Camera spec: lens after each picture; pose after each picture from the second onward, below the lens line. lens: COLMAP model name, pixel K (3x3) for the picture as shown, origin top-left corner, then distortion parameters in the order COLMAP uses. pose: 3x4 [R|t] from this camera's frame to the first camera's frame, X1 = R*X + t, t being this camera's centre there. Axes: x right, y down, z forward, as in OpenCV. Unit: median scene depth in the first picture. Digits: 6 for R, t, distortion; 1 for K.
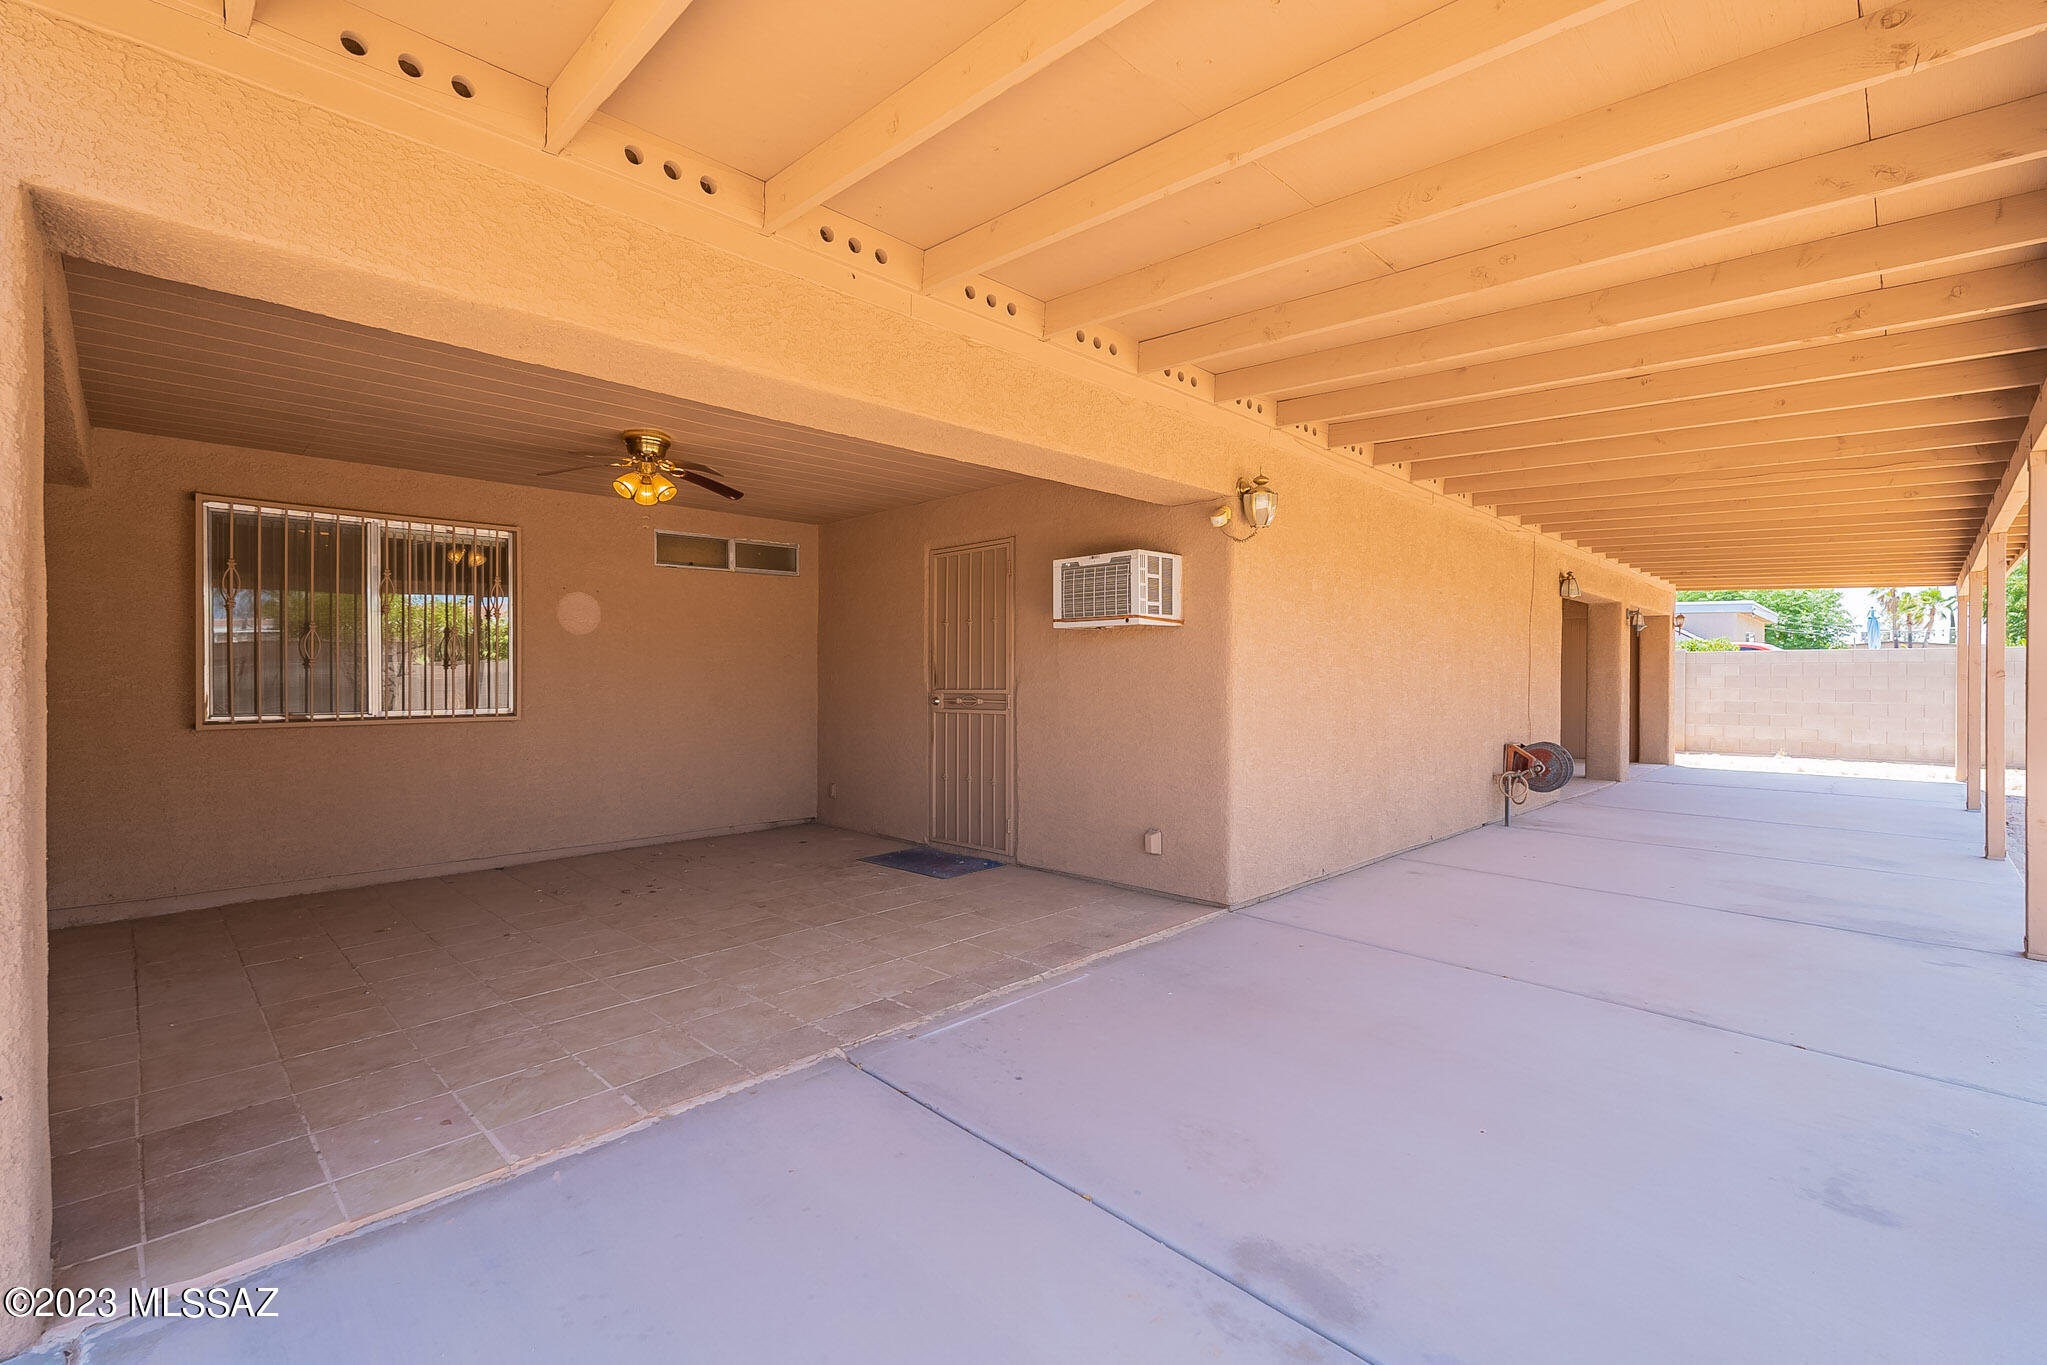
lens RADIAL K [[895.2, 0, 1023.5], [0, 895.2, 682.5], [0, 0, 1]] dist [-0.013889, 0.010572]
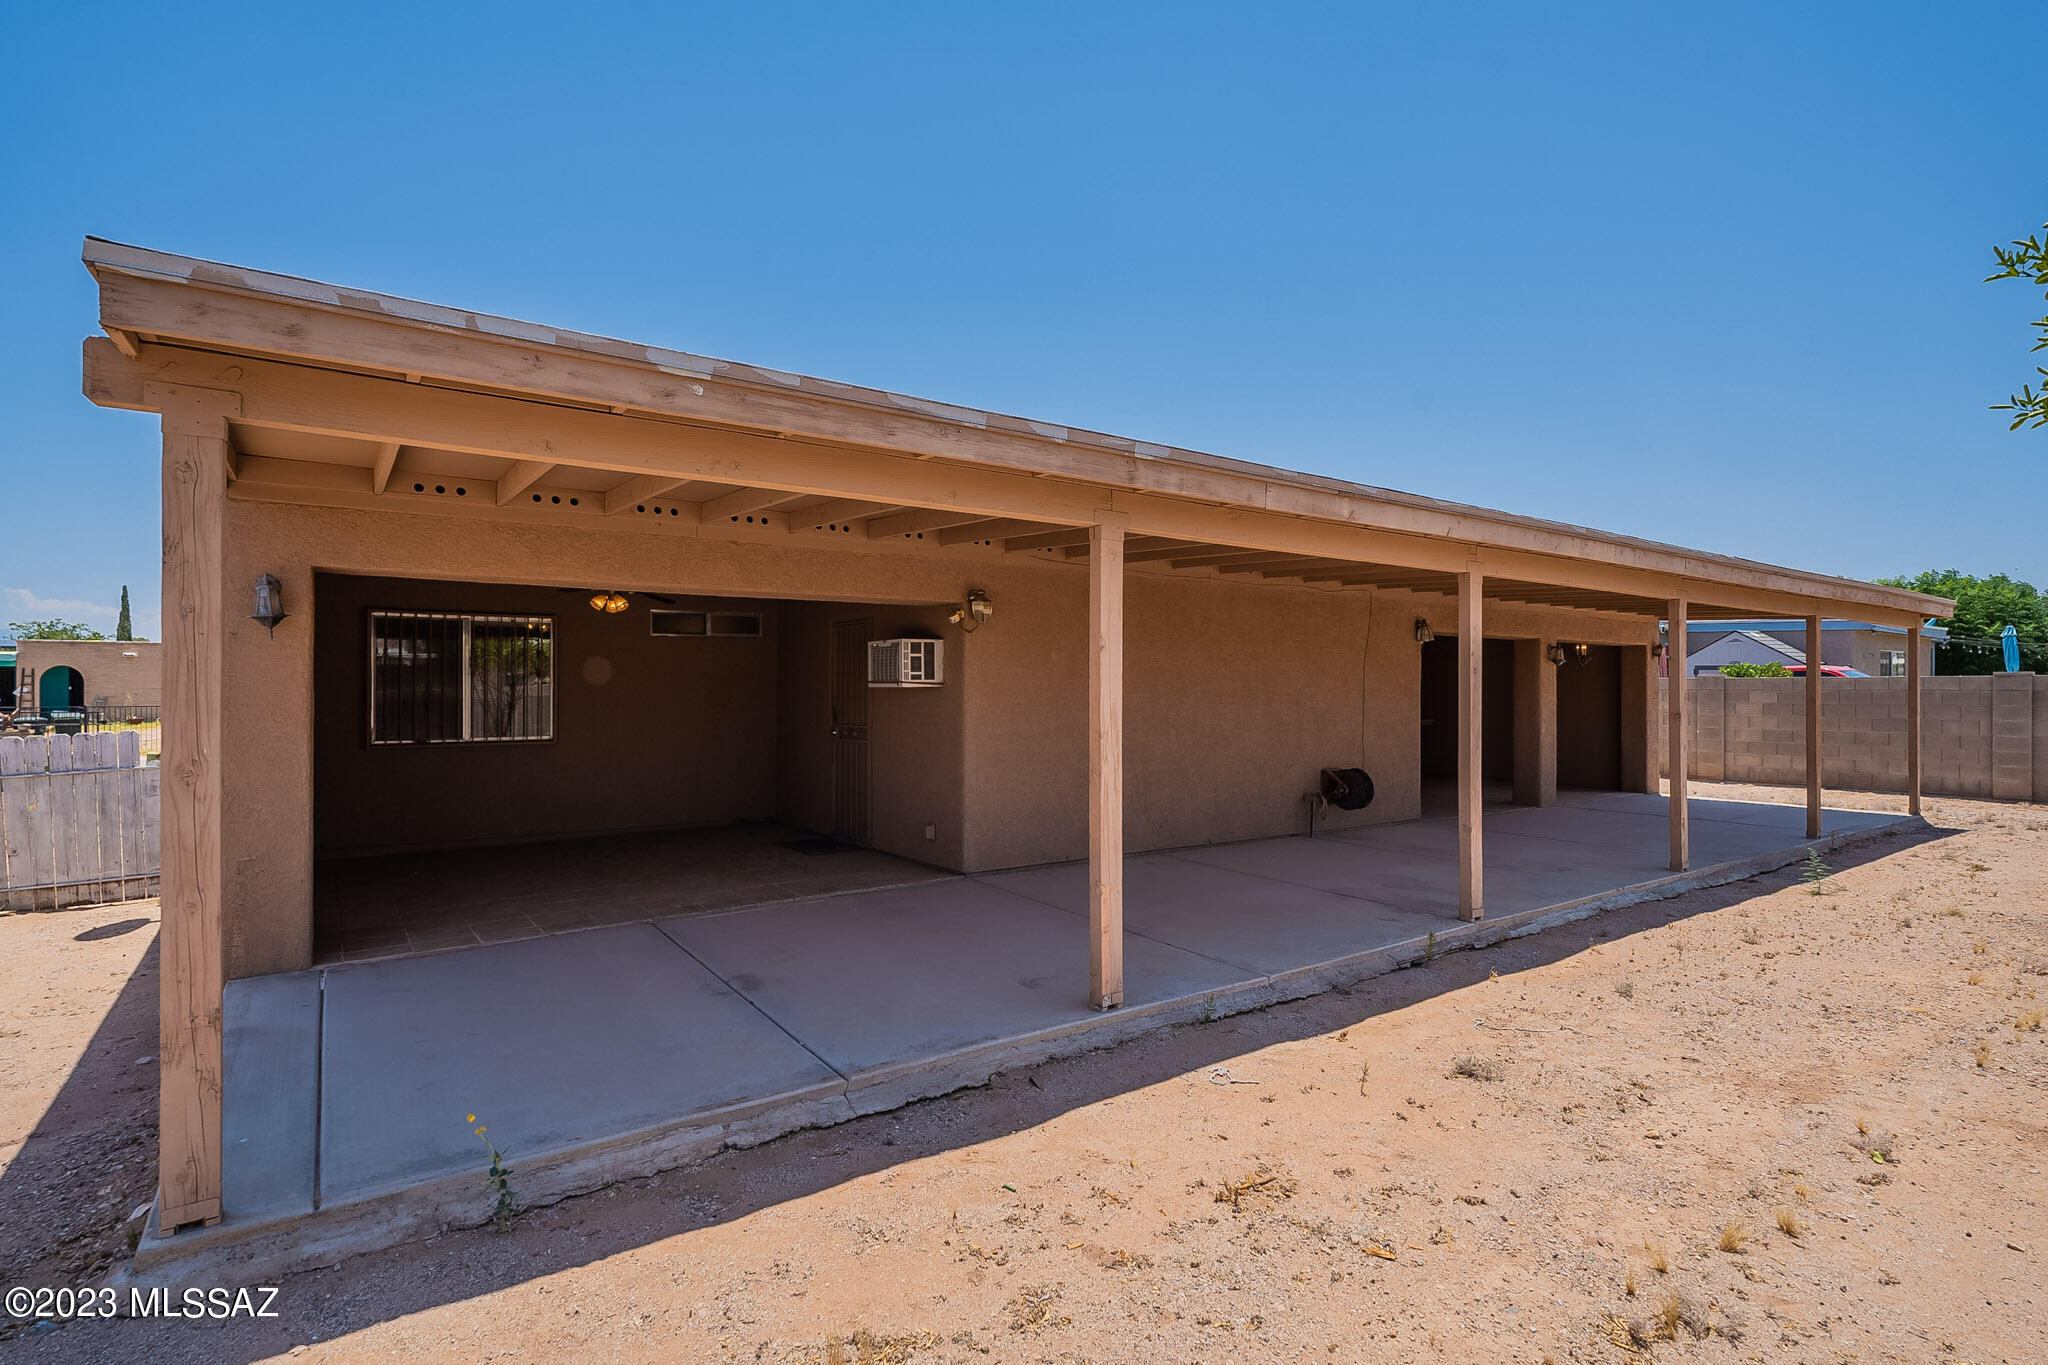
lens RADIAL K [[997.6, 0, 1024.0], [0, 997.6, 682.5], [0, 0, 1]] dist [-0.000488, -0.000237]
pose [[0.985262, -0.000583, -0.171052, 0.598826], [-0.001403, 0.999933, -0.011485, -0.051372], [0.171047, 0.011556, 0.985195, -0.624268]]
